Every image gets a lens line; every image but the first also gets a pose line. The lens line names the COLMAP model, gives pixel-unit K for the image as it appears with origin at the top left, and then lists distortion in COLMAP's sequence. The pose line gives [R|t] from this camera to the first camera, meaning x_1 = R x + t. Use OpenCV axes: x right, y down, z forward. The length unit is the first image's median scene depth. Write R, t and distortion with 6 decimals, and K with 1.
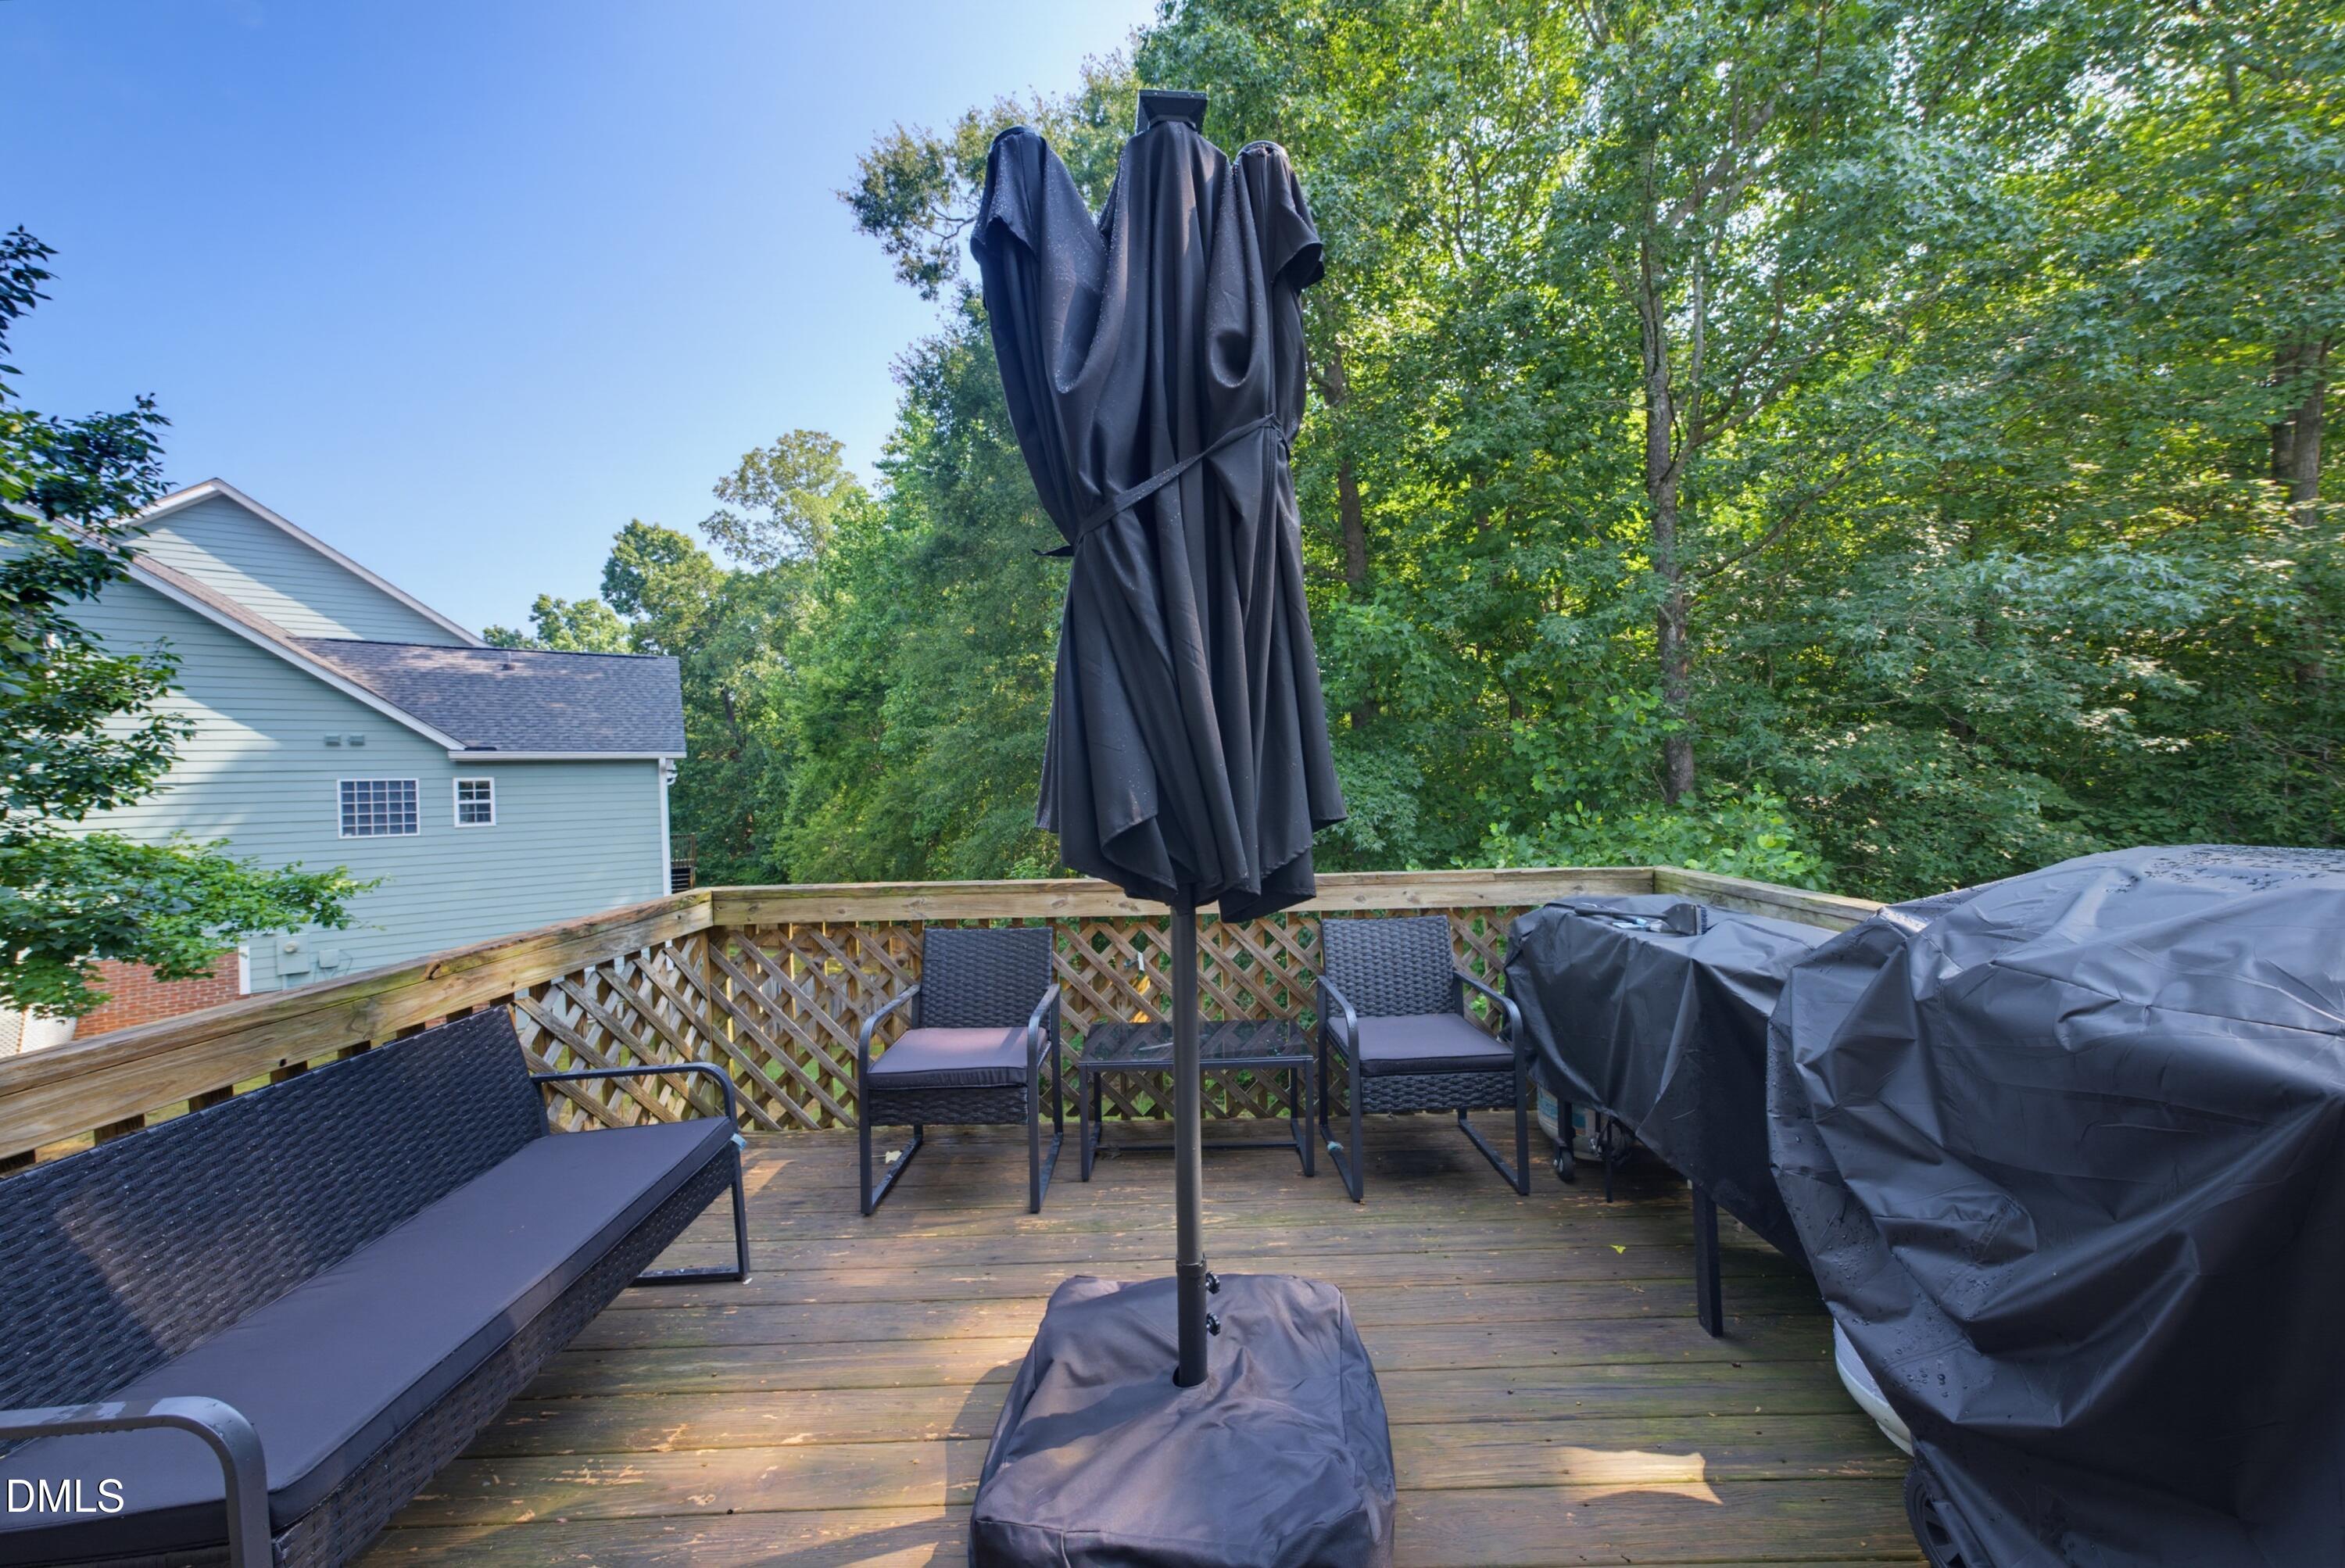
lens RADIAL K [[838.4, 0, 1175.6], [0, 838.4, 784.2], [0, 0, 1]] dist [-0.011127, 0.005420]
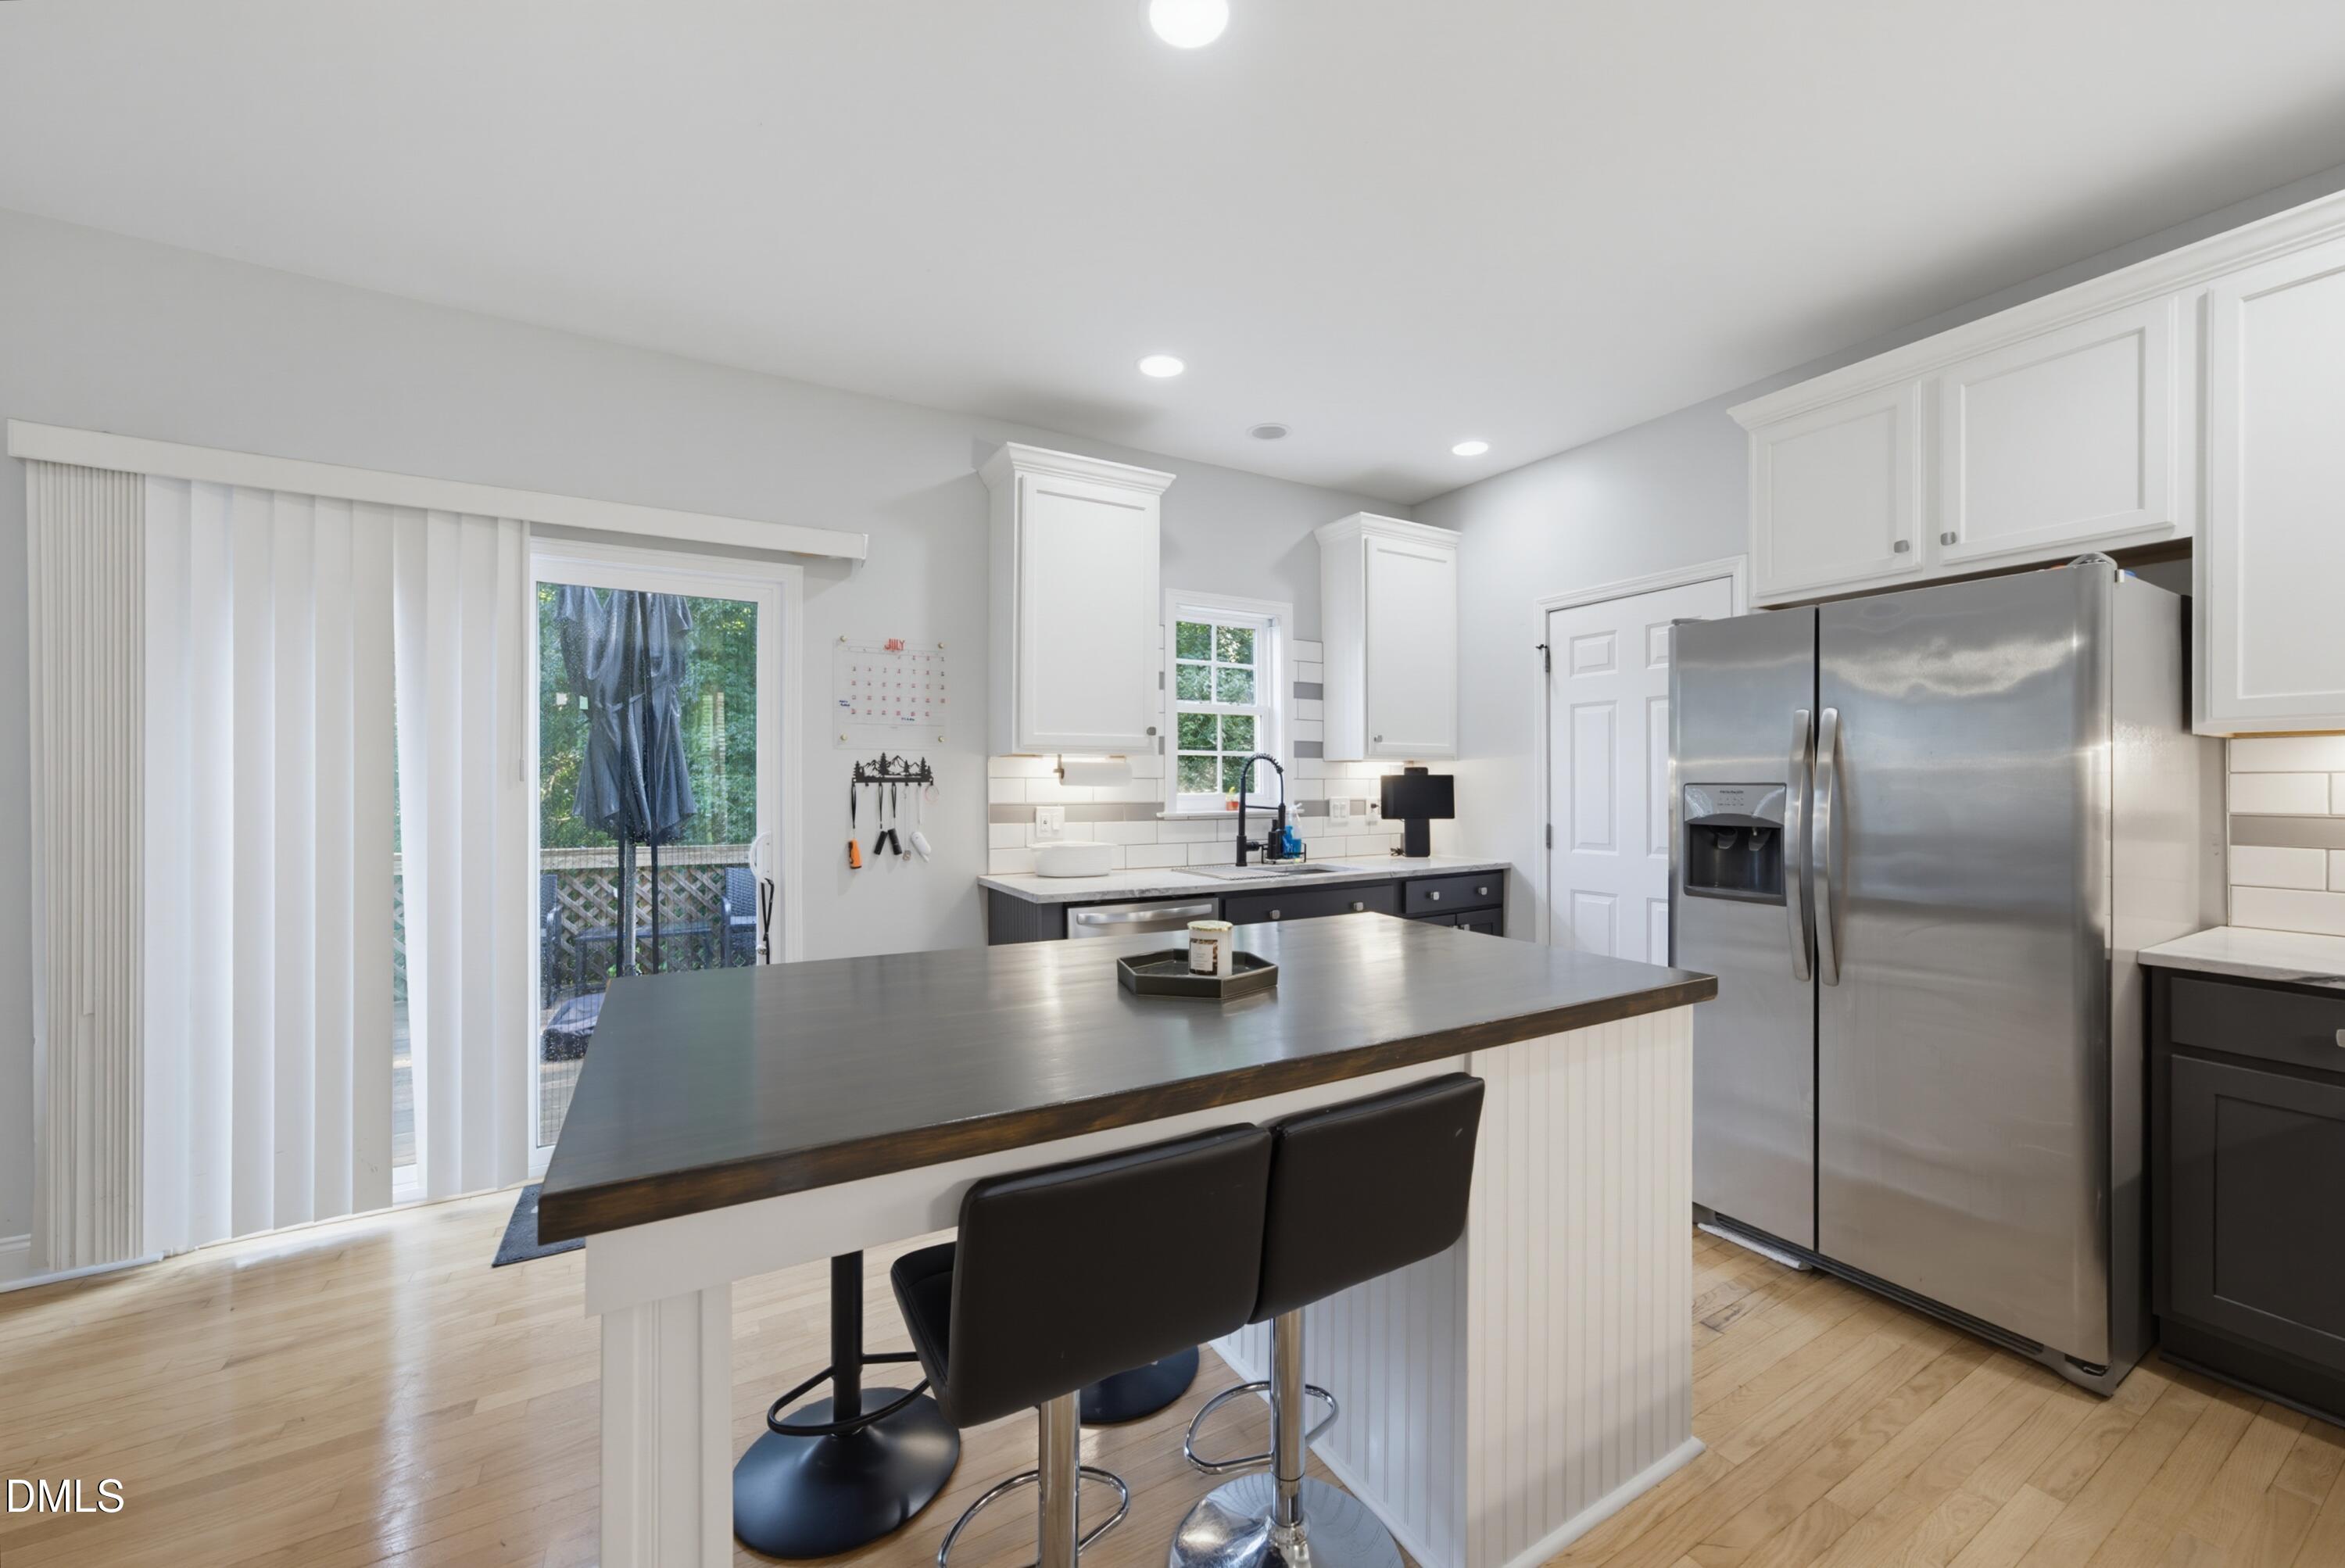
lens RADIAL K [[871.3, 0, 1173.2], [0, 871.3, 782.2], [0, 0, 1]] dist [0.000391, 0.000009]
pose [[0.869716, 0.031616, 0.492539, 0.075429], [-0.025683, 0.999493, -0.018806, -0.028232], [-0.492884, 0.003706, 0.870087, -1.291167]]
